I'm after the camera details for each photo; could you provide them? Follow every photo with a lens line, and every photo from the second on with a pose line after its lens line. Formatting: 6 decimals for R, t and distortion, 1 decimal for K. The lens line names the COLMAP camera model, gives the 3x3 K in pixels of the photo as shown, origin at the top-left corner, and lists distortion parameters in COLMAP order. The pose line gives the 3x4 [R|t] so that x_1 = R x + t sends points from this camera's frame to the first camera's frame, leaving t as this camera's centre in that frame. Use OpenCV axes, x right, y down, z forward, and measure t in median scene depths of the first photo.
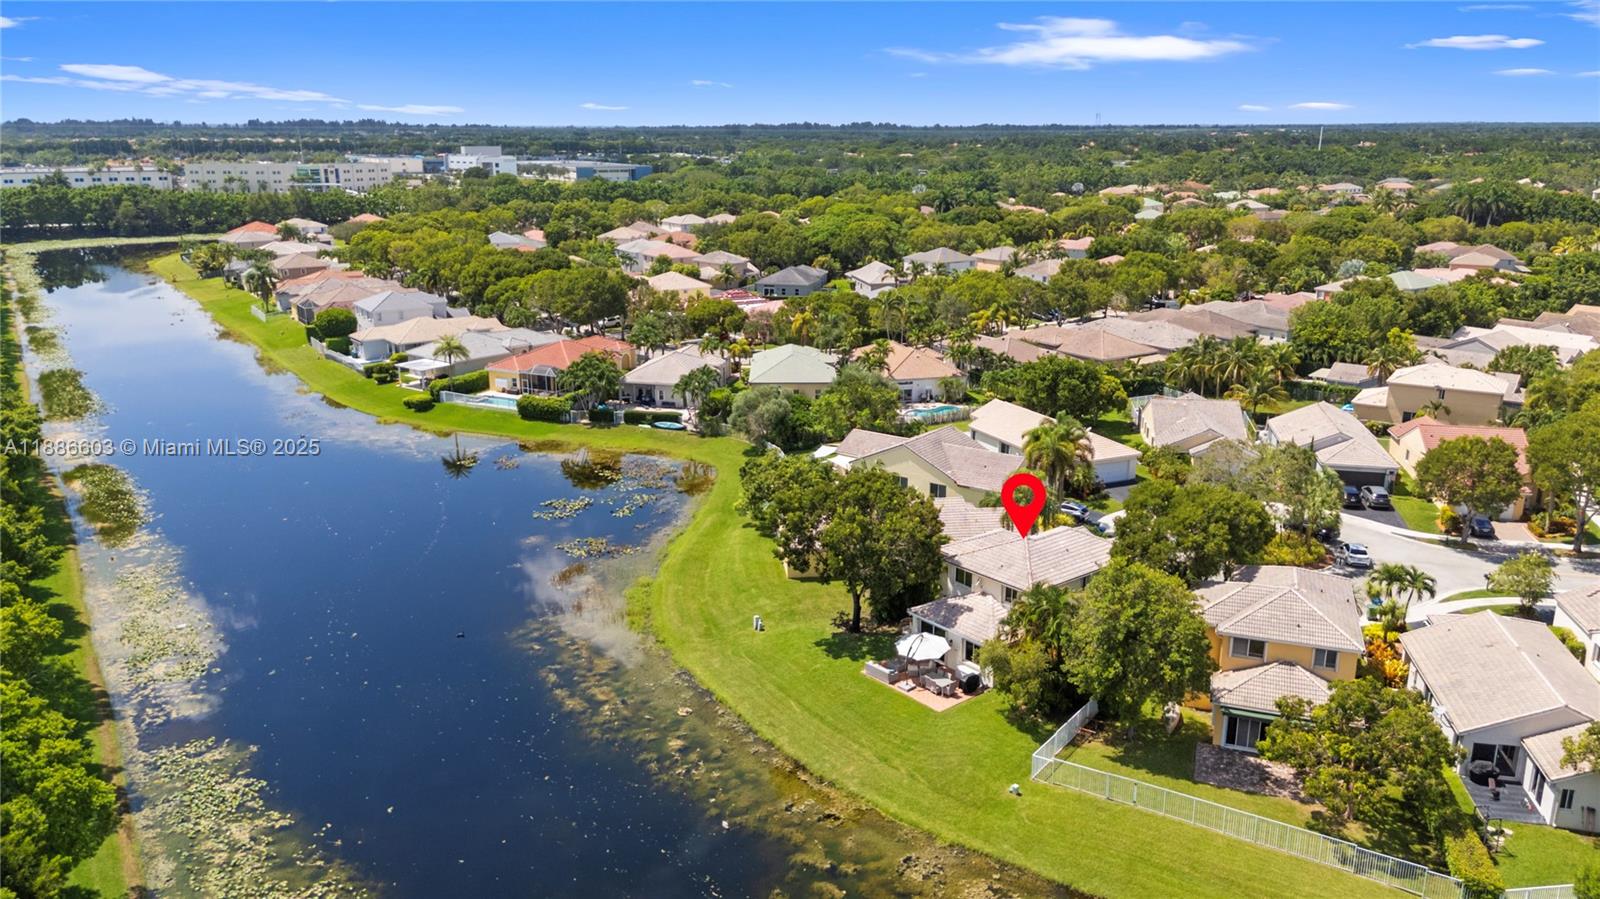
lens RADIAL K [[1156.6, 0, 795.9], [0, 1156.6, 485.2], [0, 0, 1]] dist [0.077555, -0.042440]
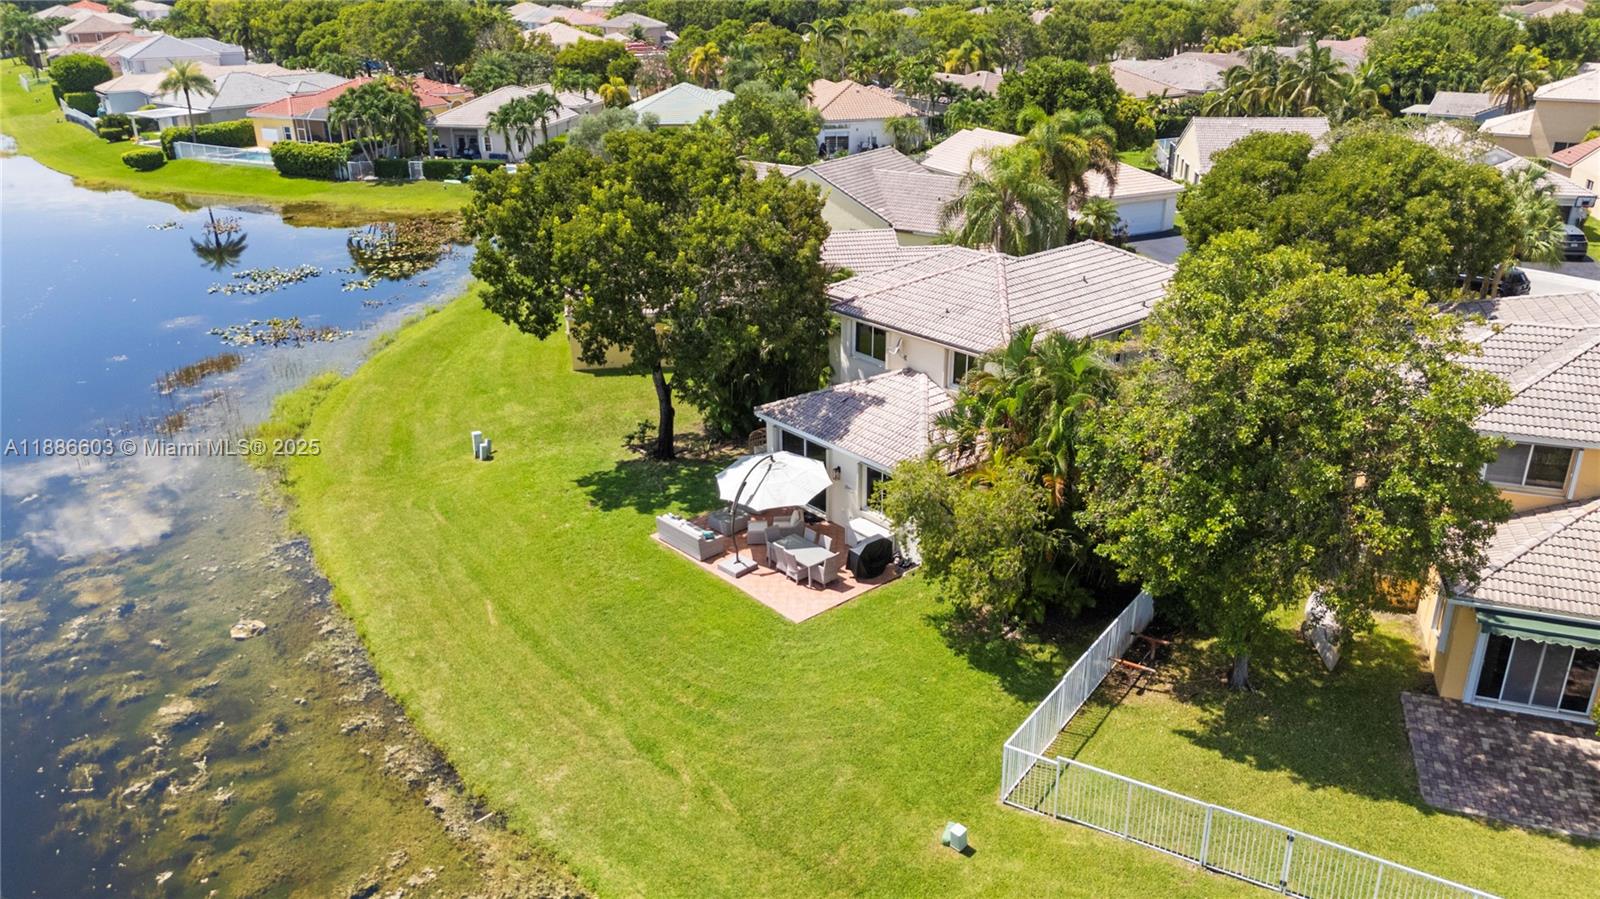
lens RADIAL K [[1156.6, 0, 795.9], [0, 1156.6, 485.2], [0, 0, 1]] dist [0.077555, -0.042440]
pose [[0.999795, -0.013806, 0.014812, 0.112433], [0.011895, 0.992444, 0.122123, 0.085177], [-0.016386, -0.121922, 0.992404, 0.544063]]
